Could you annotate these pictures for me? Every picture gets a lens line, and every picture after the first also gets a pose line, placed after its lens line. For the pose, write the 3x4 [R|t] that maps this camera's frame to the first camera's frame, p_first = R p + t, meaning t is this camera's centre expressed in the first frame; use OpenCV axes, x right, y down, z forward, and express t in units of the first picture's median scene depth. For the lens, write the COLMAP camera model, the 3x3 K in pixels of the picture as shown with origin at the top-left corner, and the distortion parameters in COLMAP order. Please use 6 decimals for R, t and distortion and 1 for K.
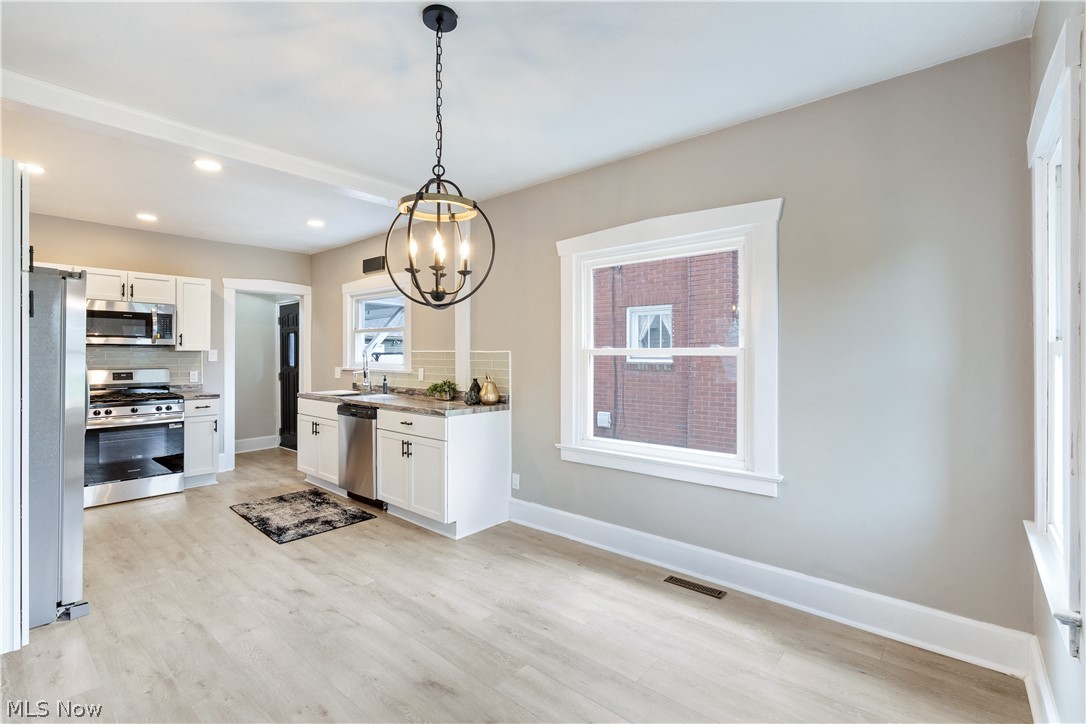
lens RADIAL K [[493.5, 0, 541.9], [0, 493.5, 357.6], [0, 0, 1]] dist [-0.000731, 0.000070]
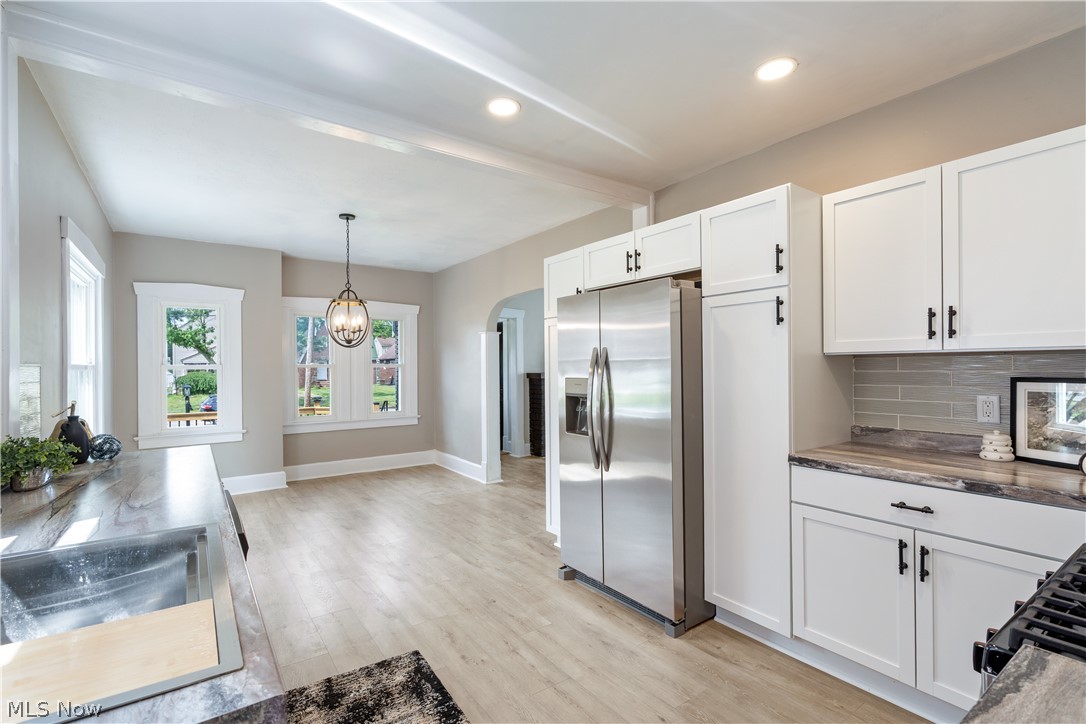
lens RADIAL K [[493.5, 0, 541.9], [0, 493.5, 357.6], [0, 0, 1]] dist [-0.000731, 0.000070]
pose [[-0.973040, 0.011991, 0.230323, -0.939693], [0.008979, 0.999860, -0.014122, -0.007279], [-0.230460, -0.011673, -0.973012, 1.778523]]
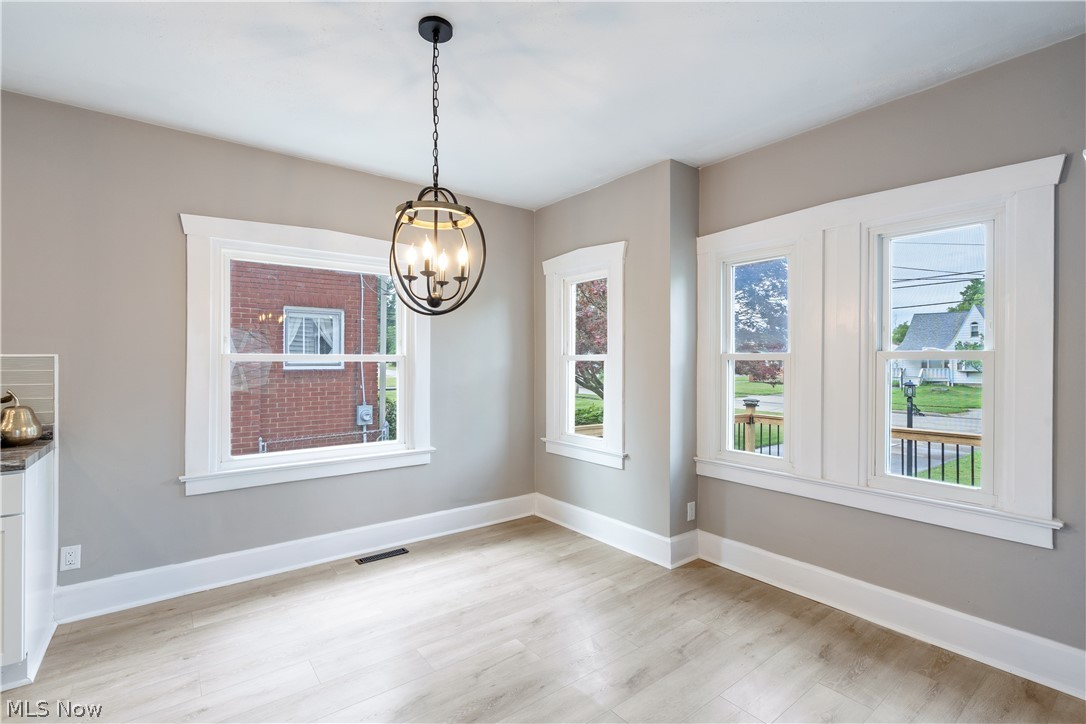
lens RADIAL K [[489.0, 0, 526.5], [0, 489.0, 363.7], [0, 0, 1]] dist [0.000845, 0.000245]
pose [[0.226835, -0.002210, 0.973931, -0.690643], [0.005300, 0.999985, 0.001035, 0.001057], [-0.973919, 0.004927, 0.226844, 0.355901]]
